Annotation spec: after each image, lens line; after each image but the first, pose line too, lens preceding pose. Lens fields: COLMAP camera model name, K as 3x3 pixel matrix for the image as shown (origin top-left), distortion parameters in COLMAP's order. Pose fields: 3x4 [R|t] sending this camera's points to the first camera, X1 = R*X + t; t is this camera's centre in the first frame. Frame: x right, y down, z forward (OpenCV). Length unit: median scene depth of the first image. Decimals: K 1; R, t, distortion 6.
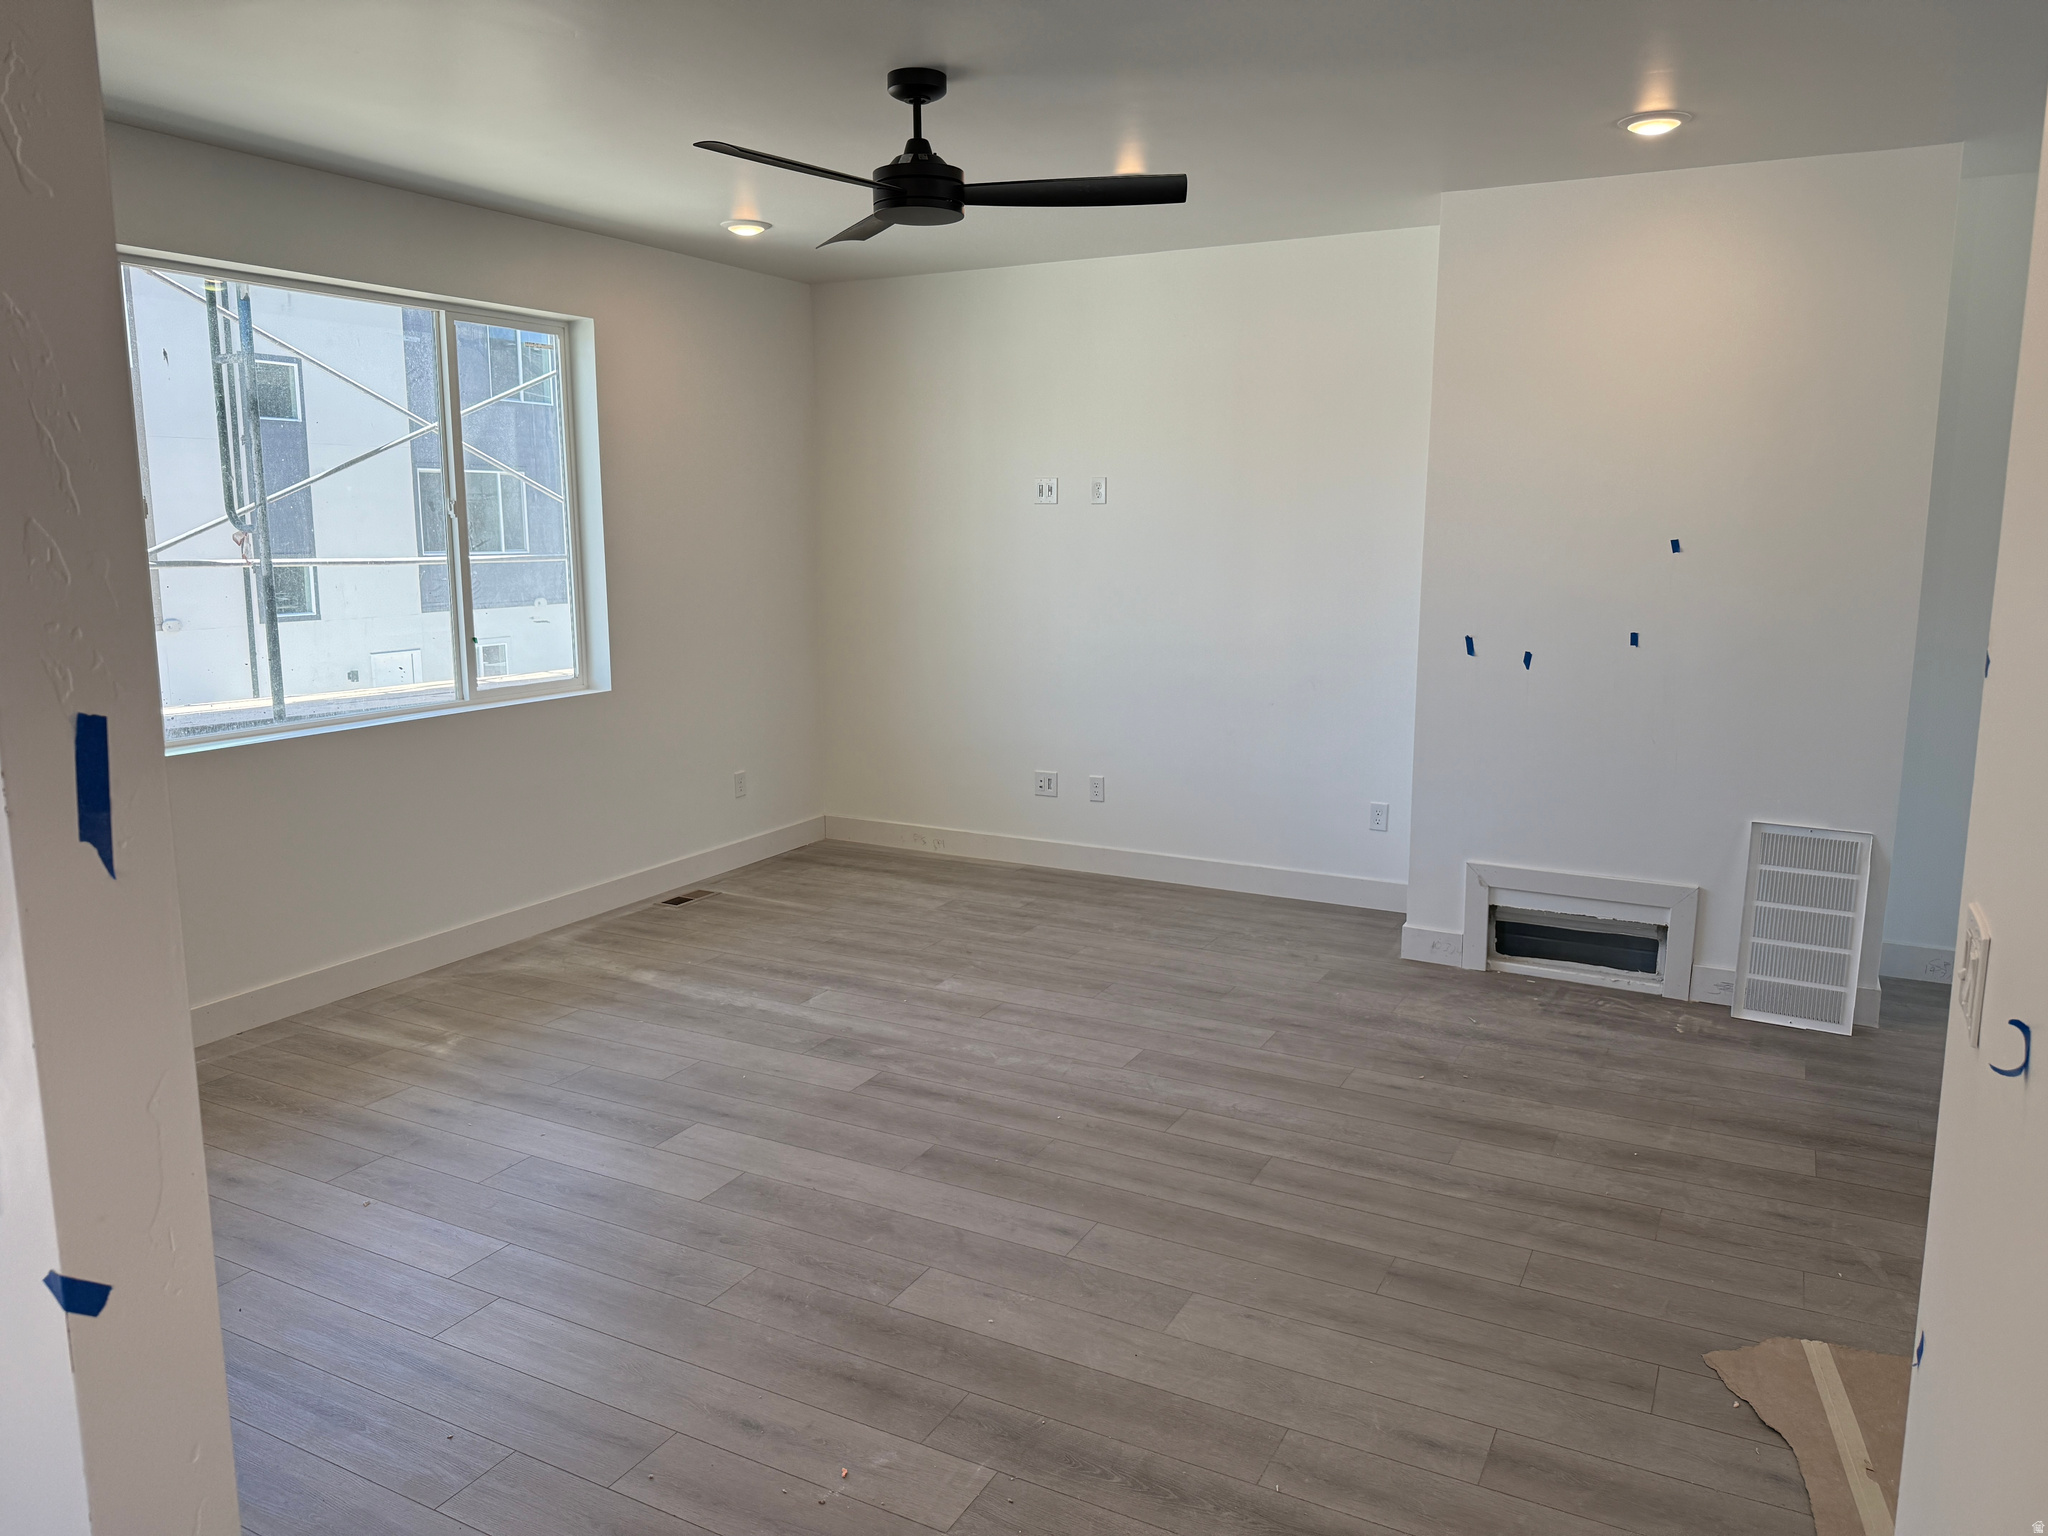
lens RADIAL K [[1467.7, 0, 1008.2], [0, 1467.7, 769.0], [0, 0, 1]] dist [0.037868, -0.021535]
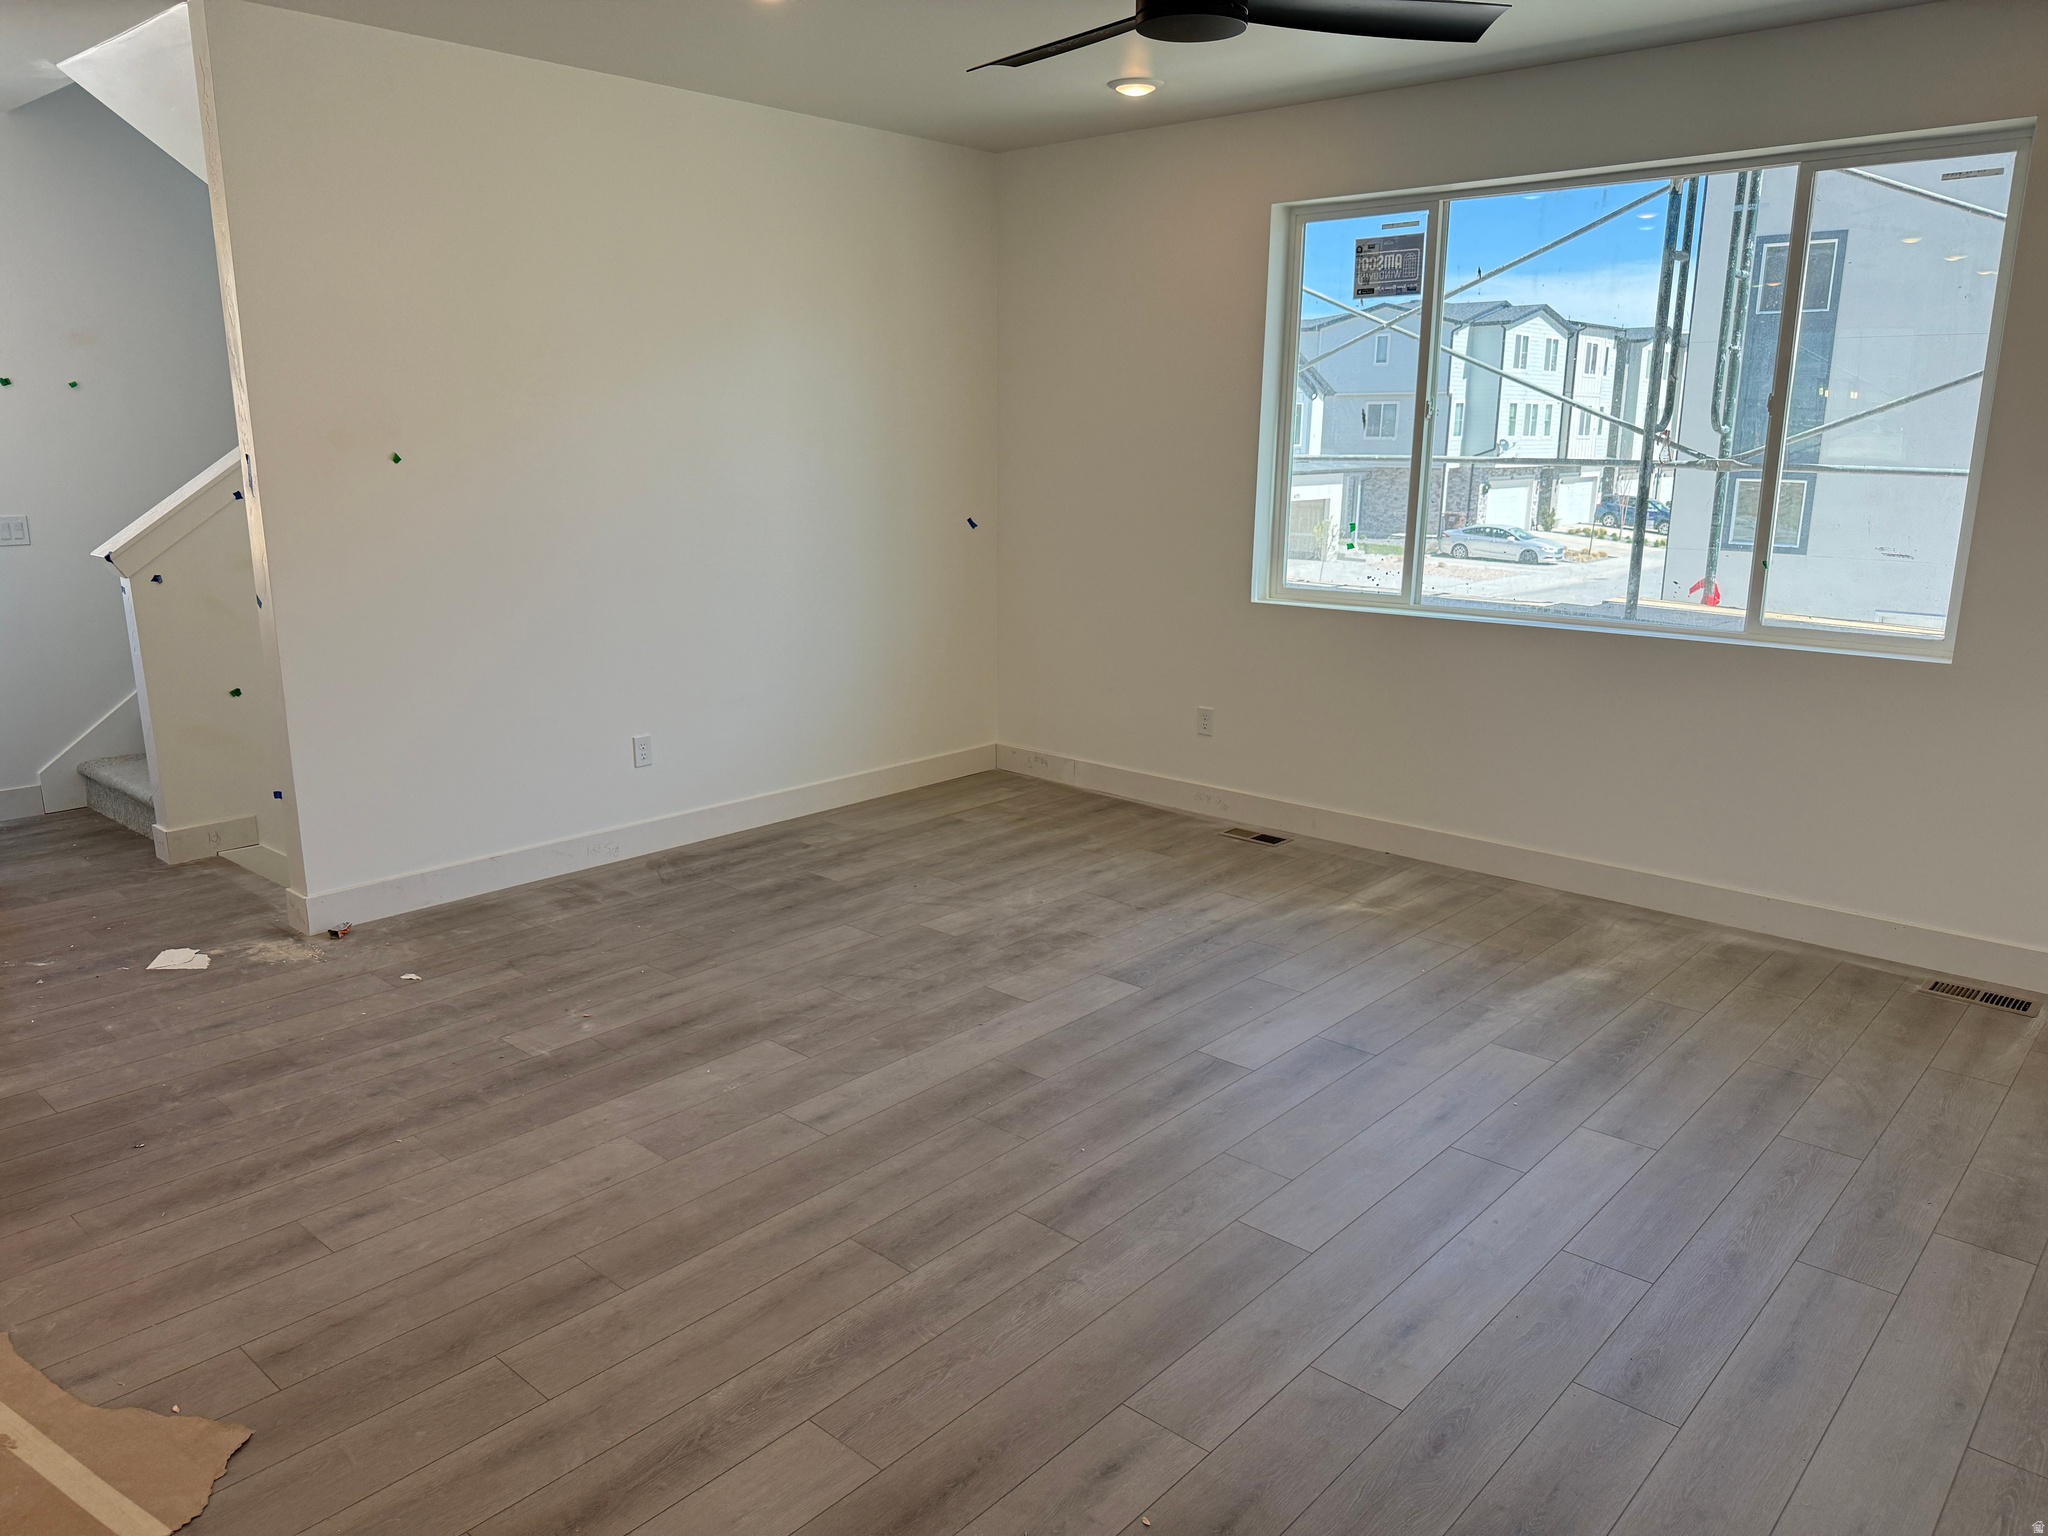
lens RADIAL K [[1467.7, 0, 1020.4], [0, 1467.7, 769.1], [0, 0, 1]] dist [0.037868, -0.021535]
pose [[-0.249878, 0.220113, -0.942927, 0.748239], [-0.170187, 0.948675, 0.266555, -0.172022], [0.953204, 0.227081, -0.199593, 1.051759]]
